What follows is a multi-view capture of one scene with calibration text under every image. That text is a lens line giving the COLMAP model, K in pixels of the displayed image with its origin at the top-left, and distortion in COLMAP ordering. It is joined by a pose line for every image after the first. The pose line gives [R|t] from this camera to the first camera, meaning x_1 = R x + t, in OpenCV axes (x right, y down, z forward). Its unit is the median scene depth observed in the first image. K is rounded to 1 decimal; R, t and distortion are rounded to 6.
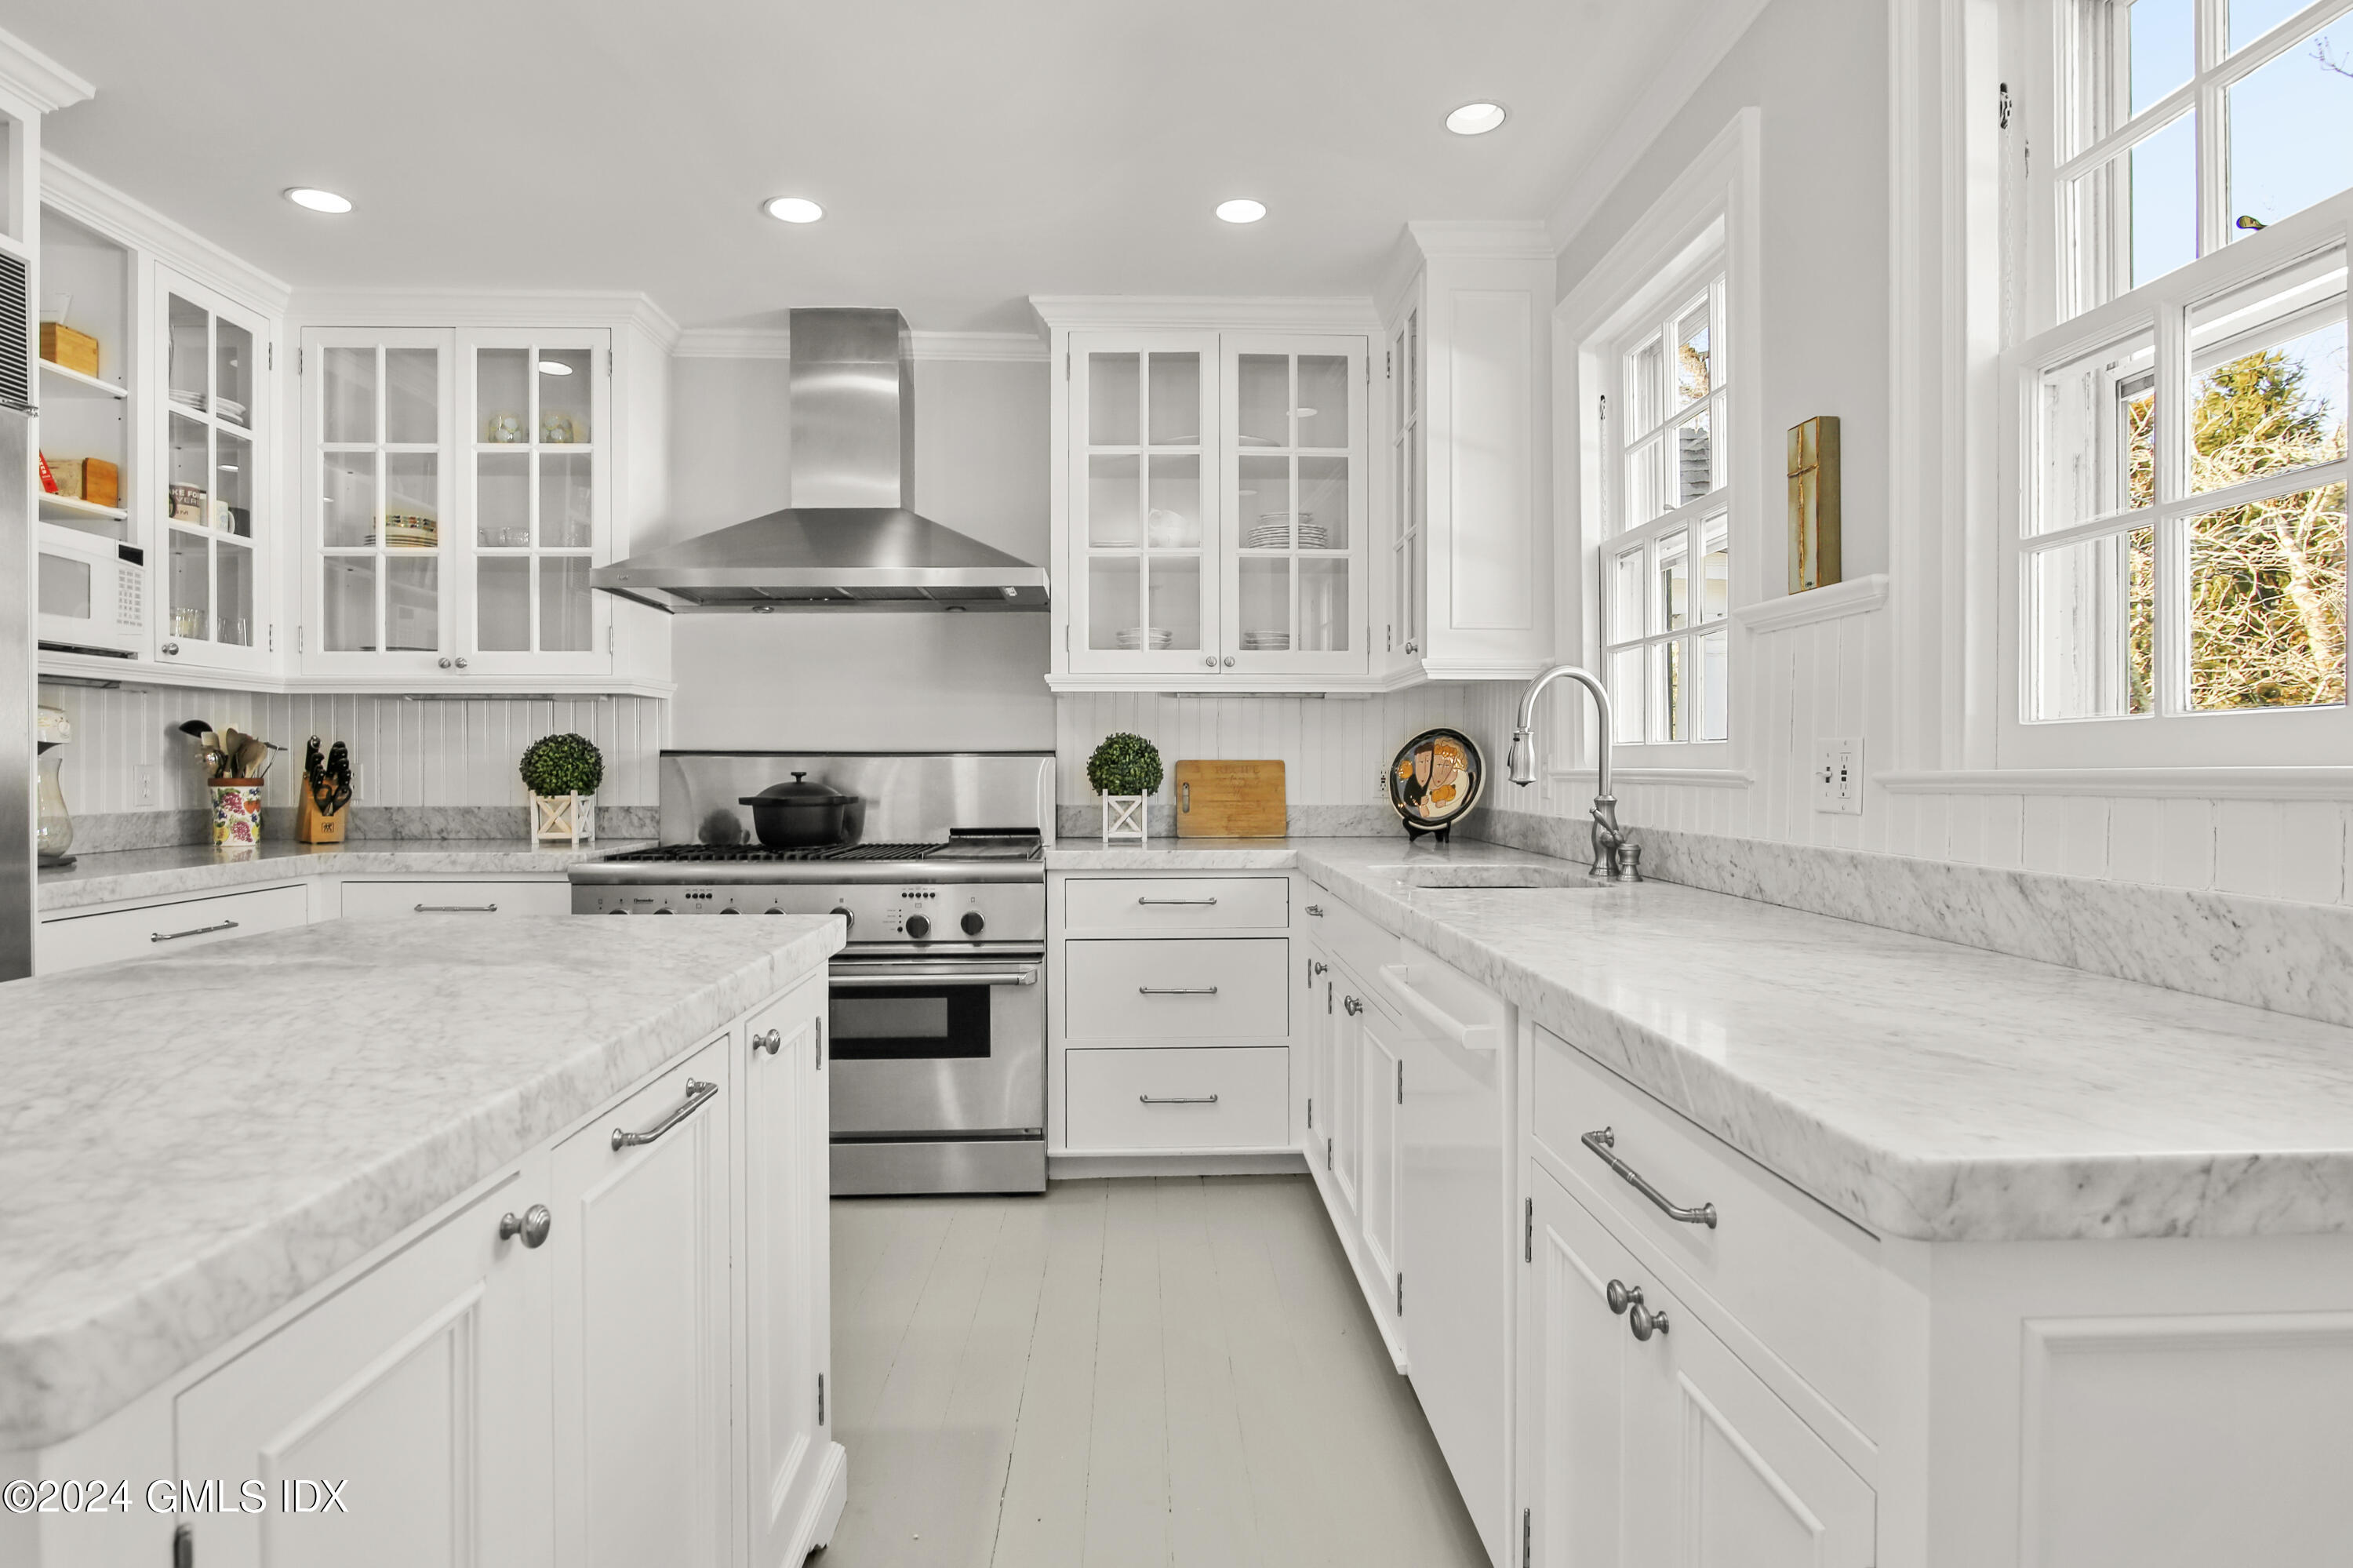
lens RADIAL K [[1251.1, 0, 1178.1], [0, 1251.1, 769.5], [0, 0, 1]] dist [-0.015206, 0.000098]
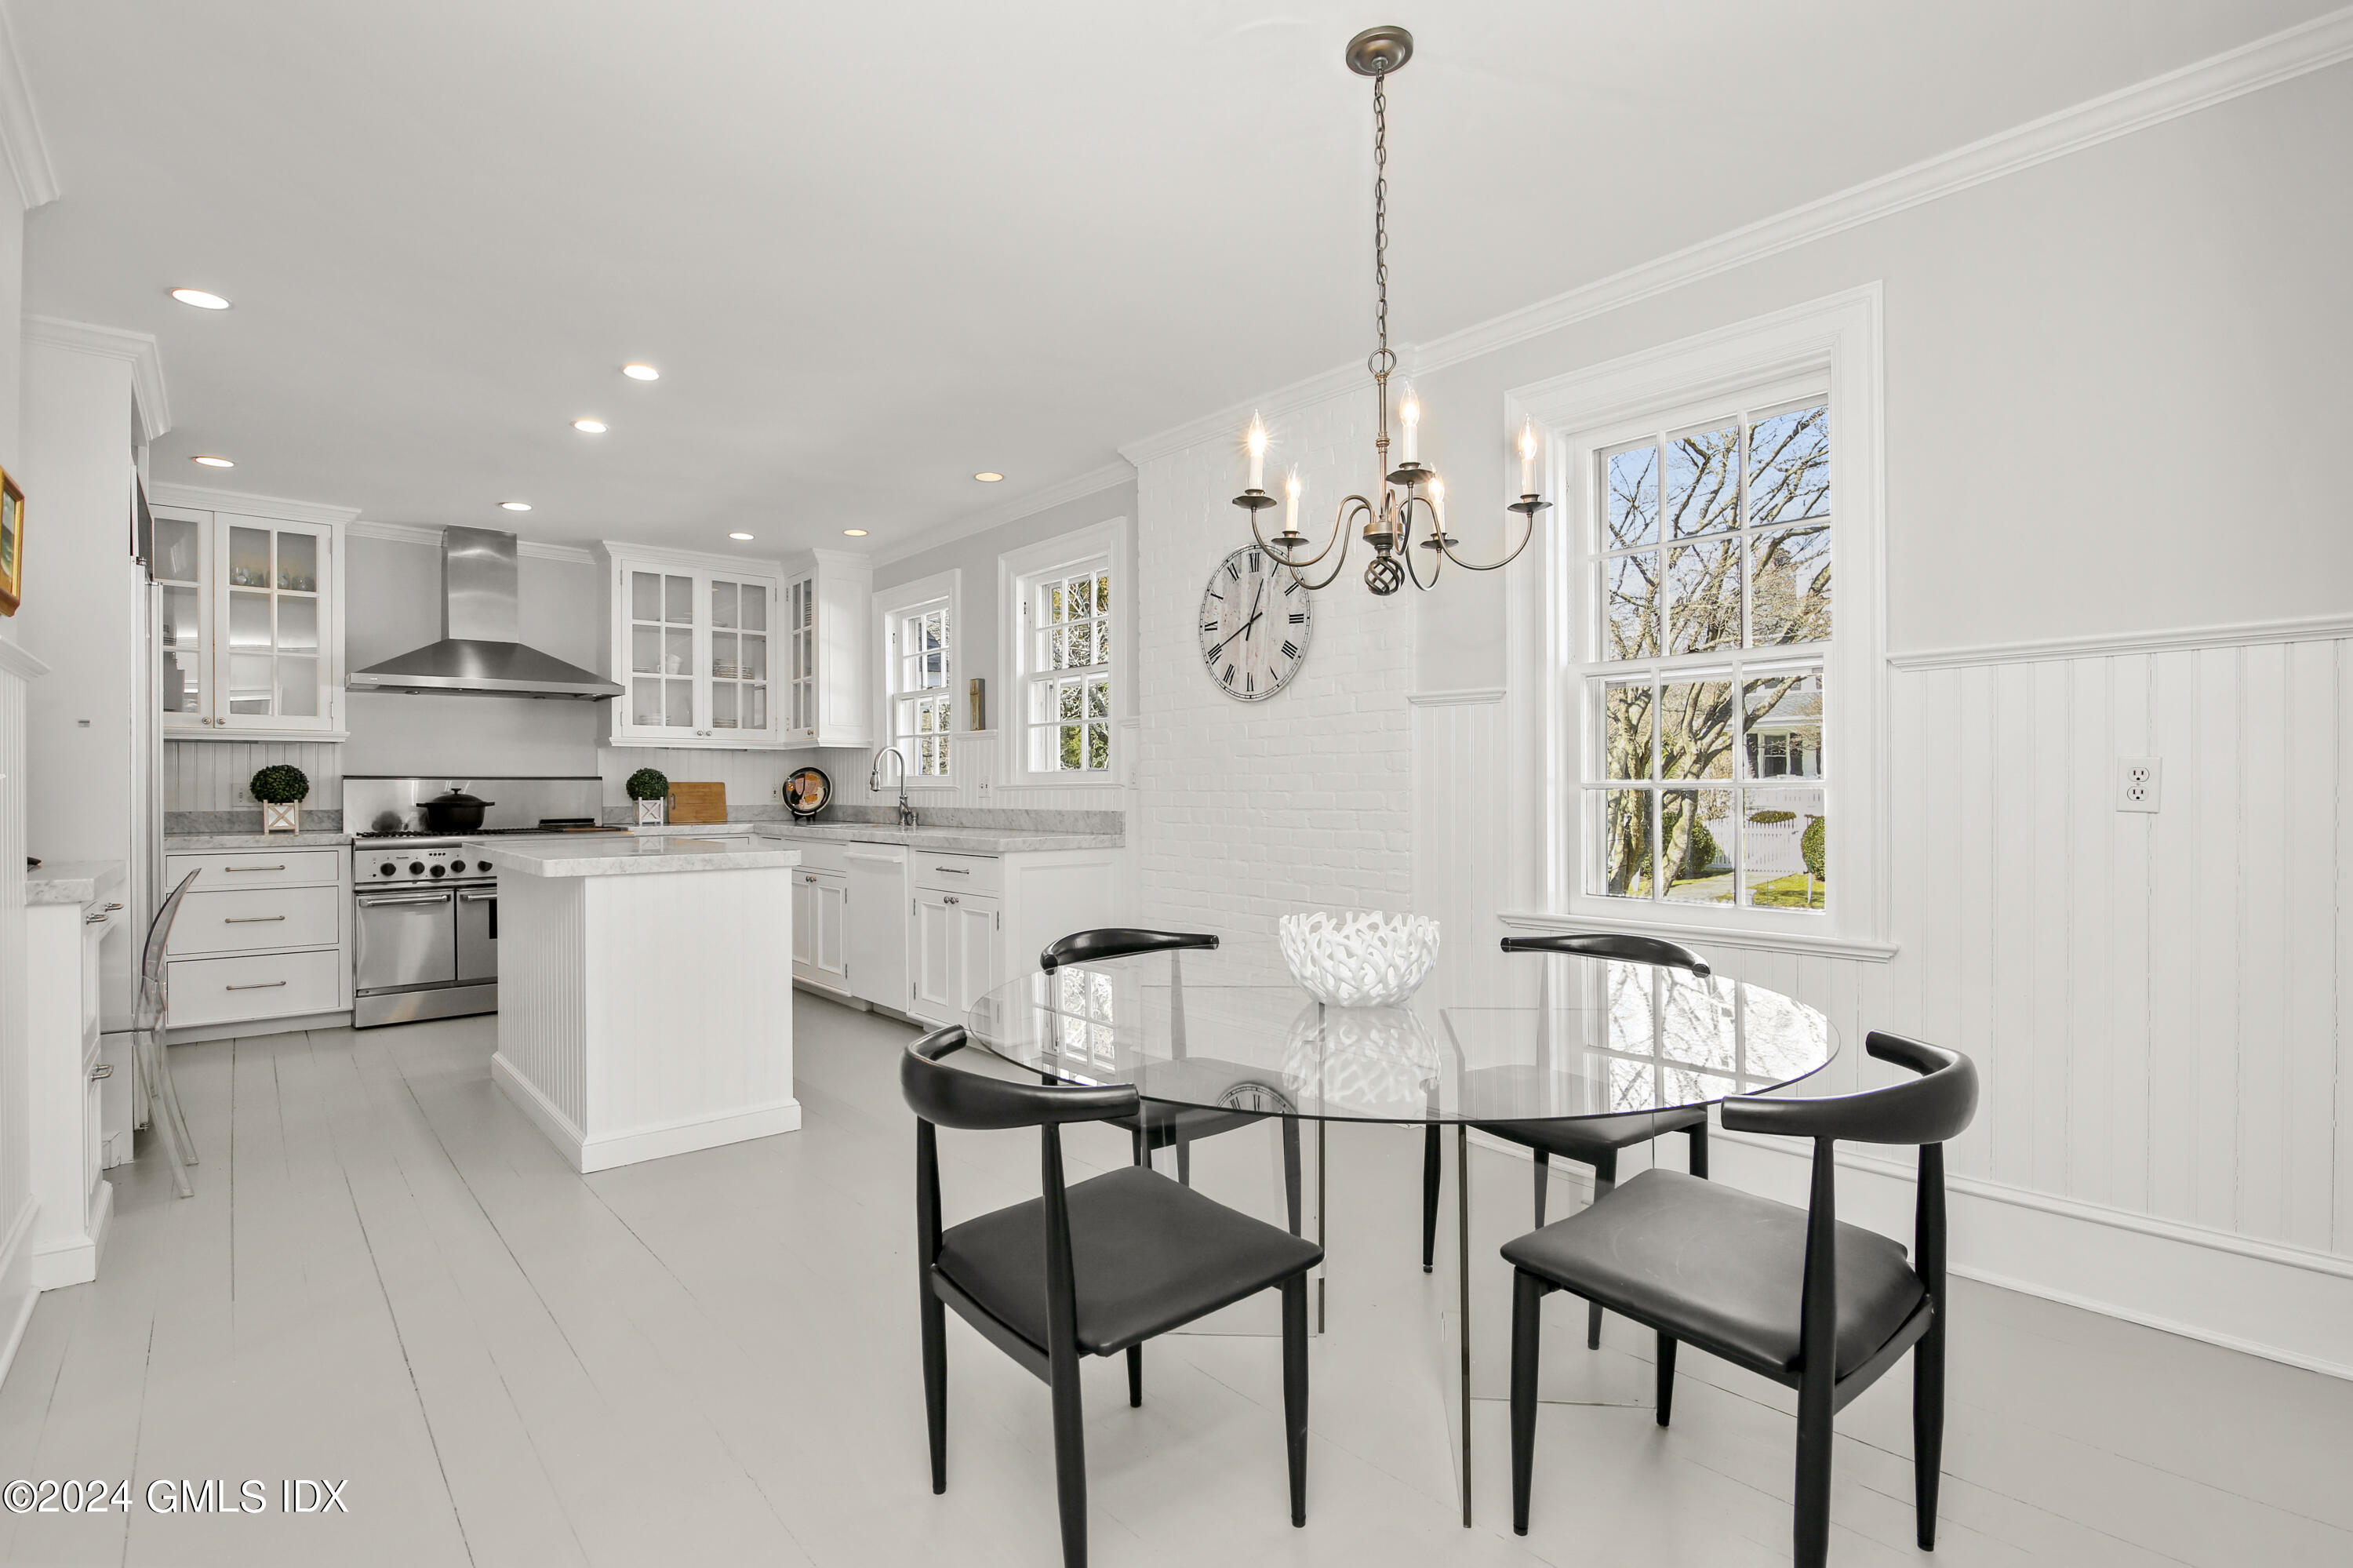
lens RADIAL K [[1099.0, 0, 1175.0], [0, 1099.0, 787.6], [0, 0, 1]] dist [-0.009148, -0.000769]
pose [[0.777894, -0.000627, 0.628396, -0.486486], [0.003787, 0.999986, -0.003691, 0.011139], [-0.628384, 0.005252, 0.777885, -0.849396]]
